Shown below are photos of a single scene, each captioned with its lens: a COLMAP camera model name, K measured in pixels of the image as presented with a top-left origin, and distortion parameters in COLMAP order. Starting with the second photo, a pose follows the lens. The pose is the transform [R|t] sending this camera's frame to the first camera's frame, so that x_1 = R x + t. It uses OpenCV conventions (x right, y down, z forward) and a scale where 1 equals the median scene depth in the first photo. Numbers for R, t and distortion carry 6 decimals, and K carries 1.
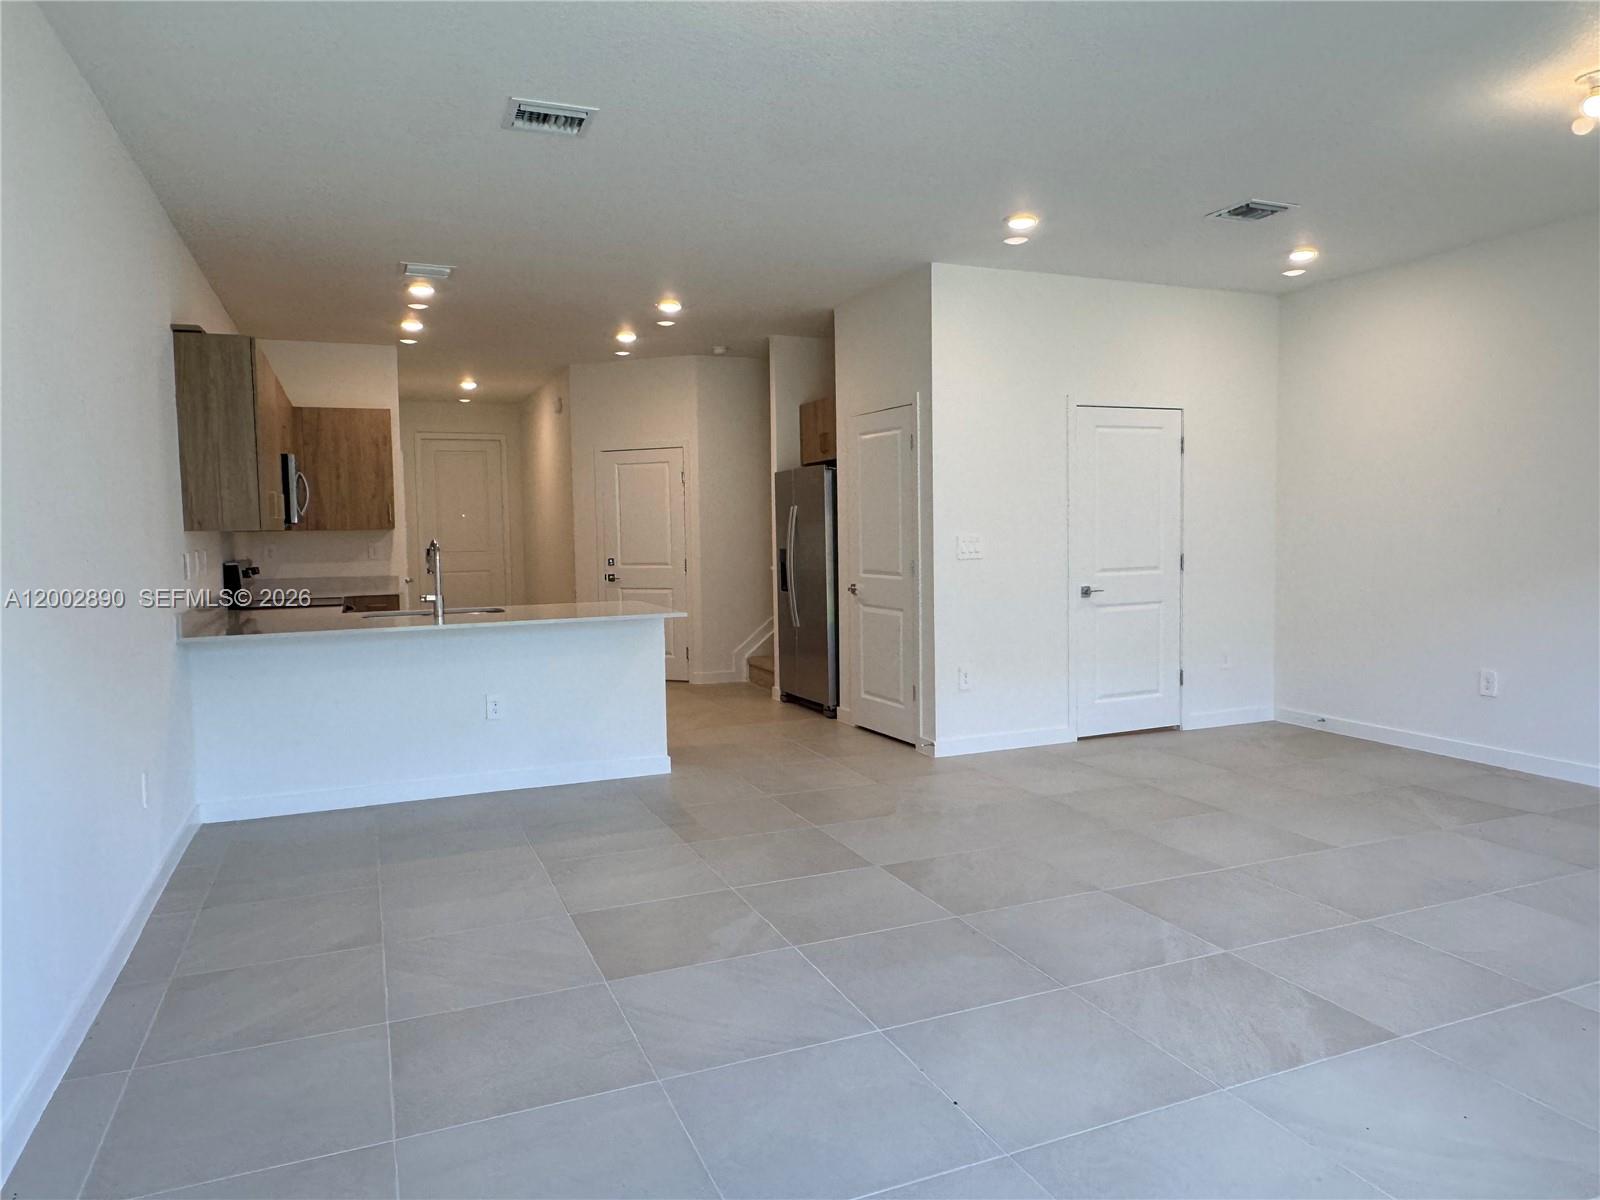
lens RADIAL K [[1047.9, 0, 801.2], [0, 1047.9, 602.7], [0, 0, 1]] dist [-0.001948, 0.000543]
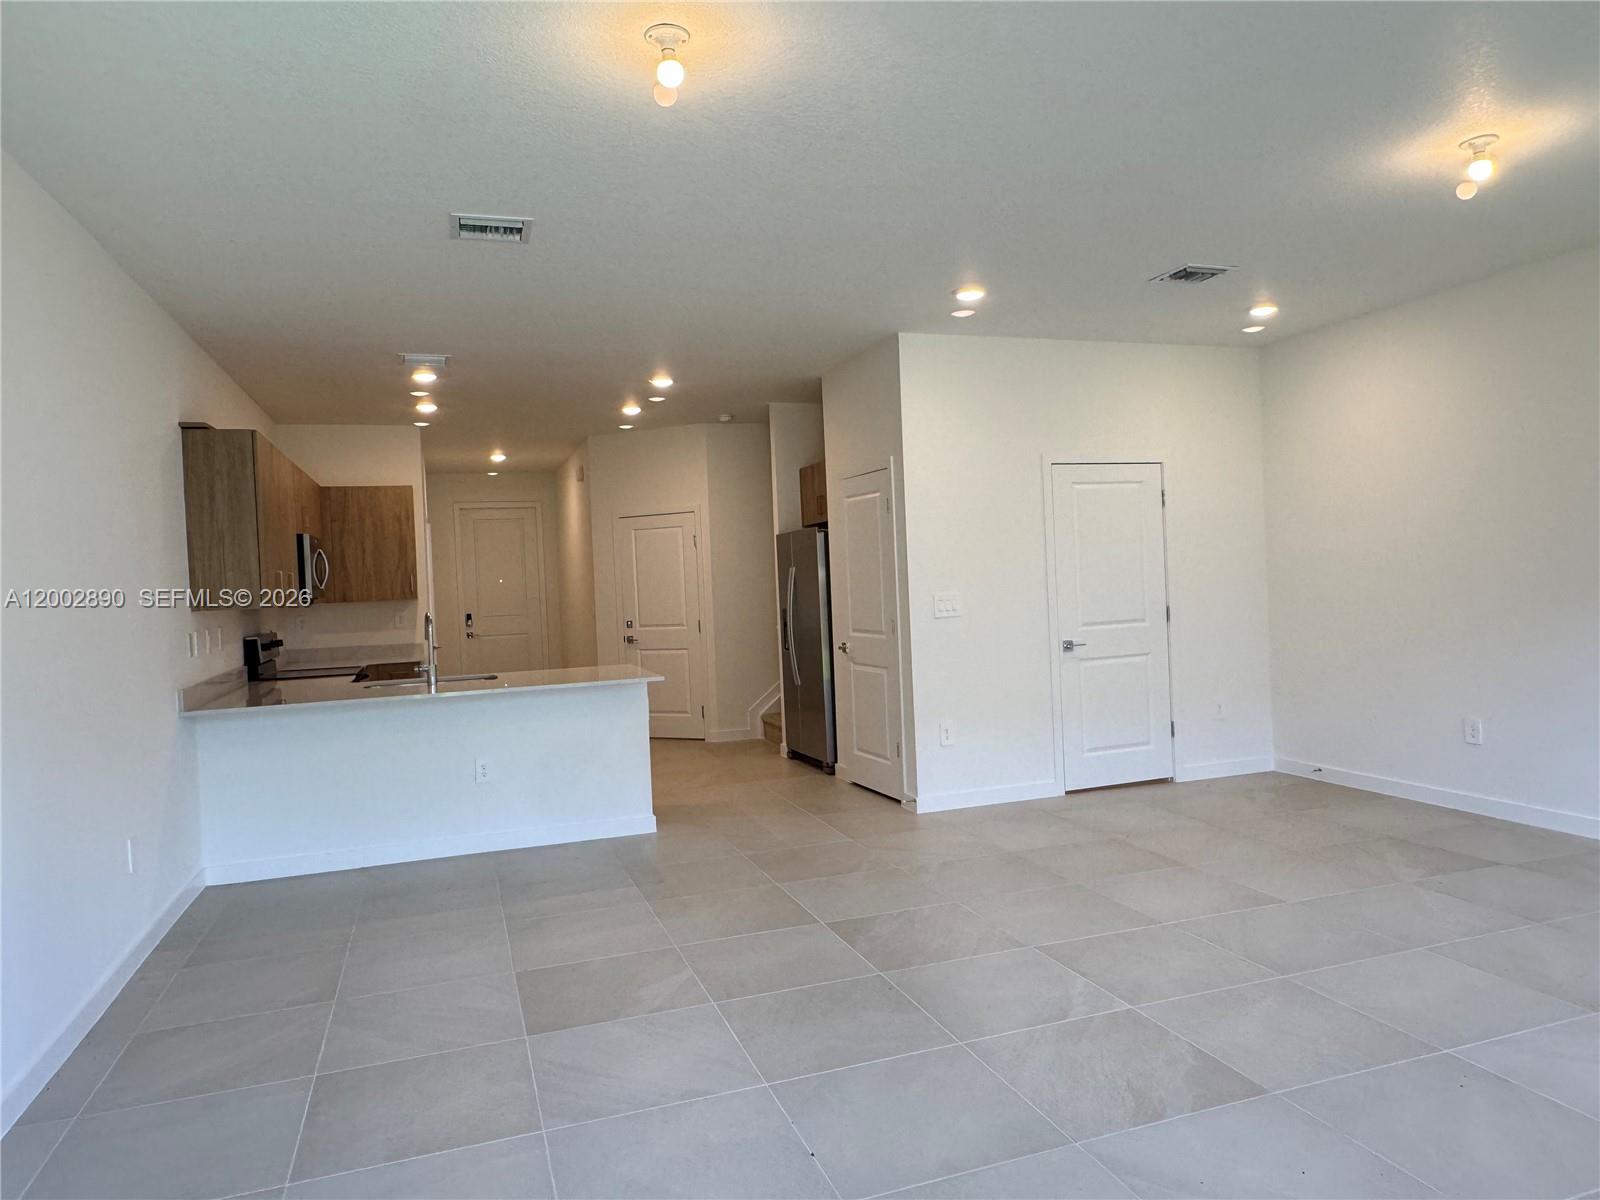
lens RADIAL K [[1048.1, 0, 804.4], [0, 1048.1, 604.2], [0, 0, 1]] dist [-0.002692, 0.001371]
pose [[0.997613, -0.025295, -0.064260, 0.076335], [0.022257, 0.998620, -0.047568, -0.007546], [0.065375, 0.046025, 0.996799, -0.023611]]
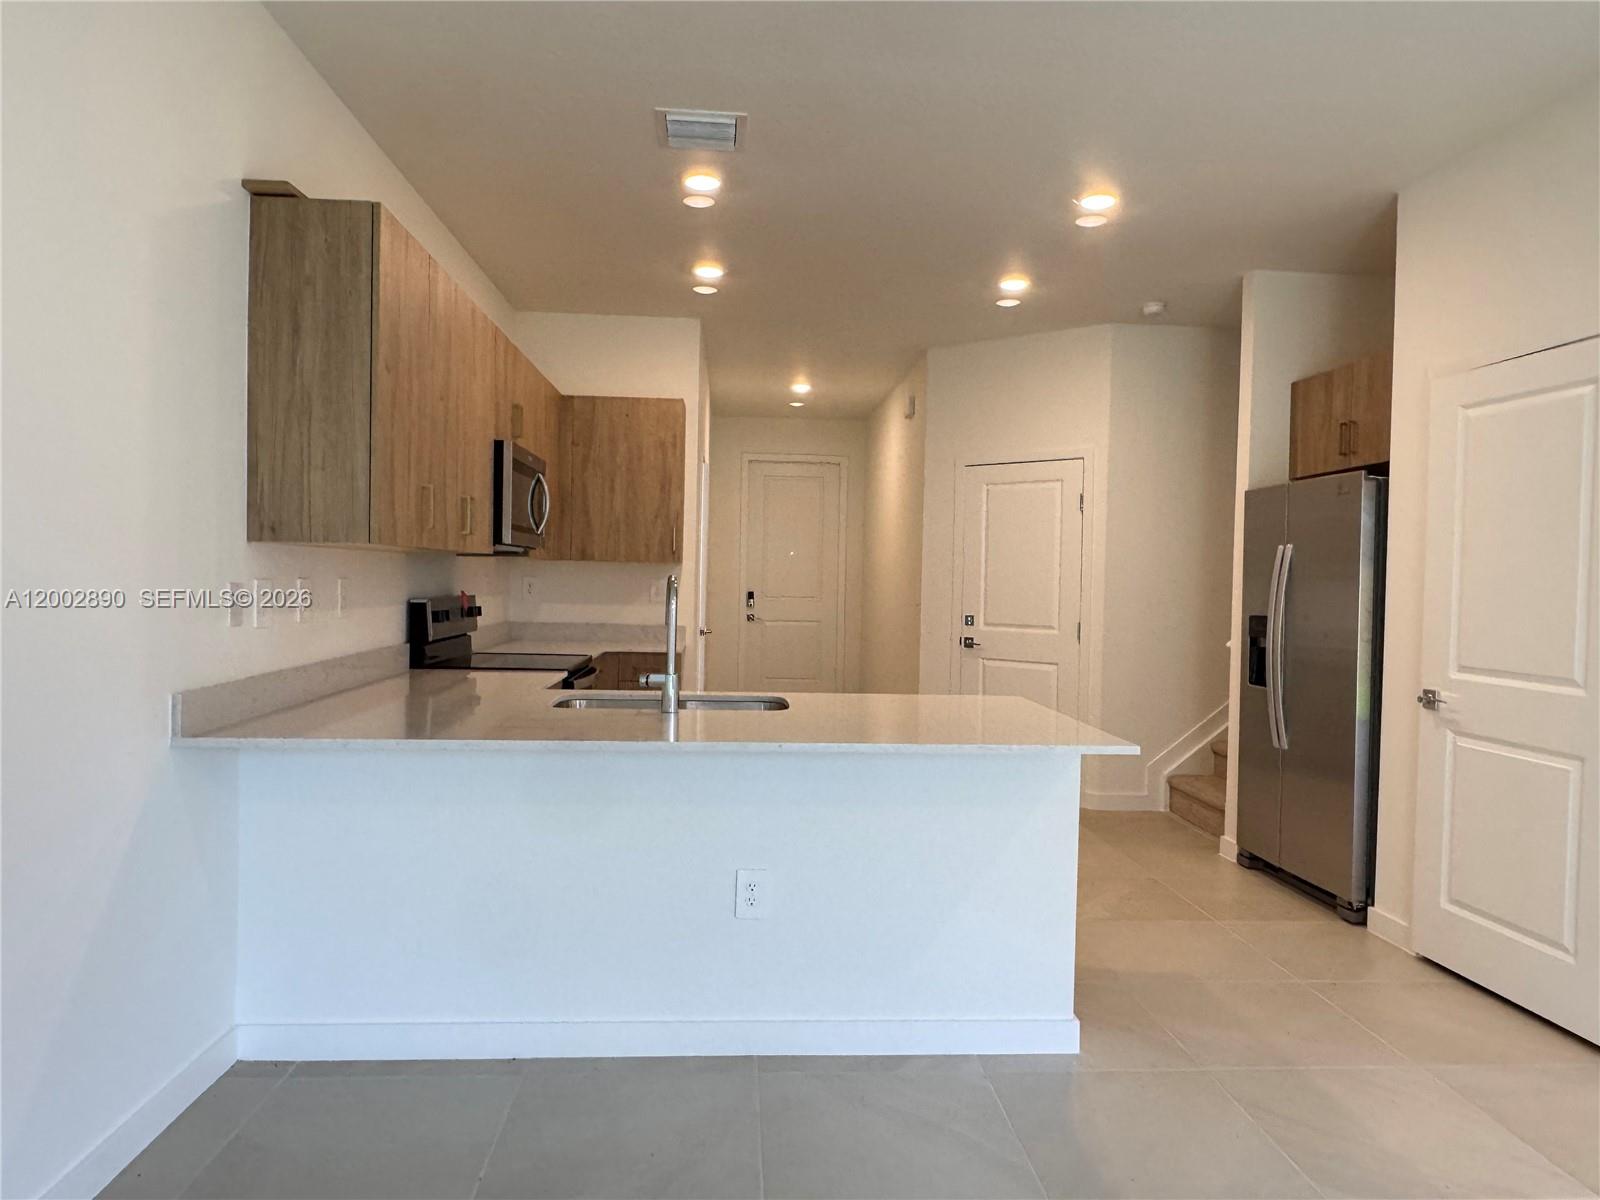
lens RADIAL K [[1048.1, 0, 804.4], [0, 1048.1, 604.2], [0, 0, 1]] dist [-0.002692, 0.001371]
pose [[0.946560, 0.045095, -0.319361, -0.080945], [-0.060208, 0.997477, -0.037603, -0.021663], [0.316859, 0.054822, 0.946887, 0.386311]]
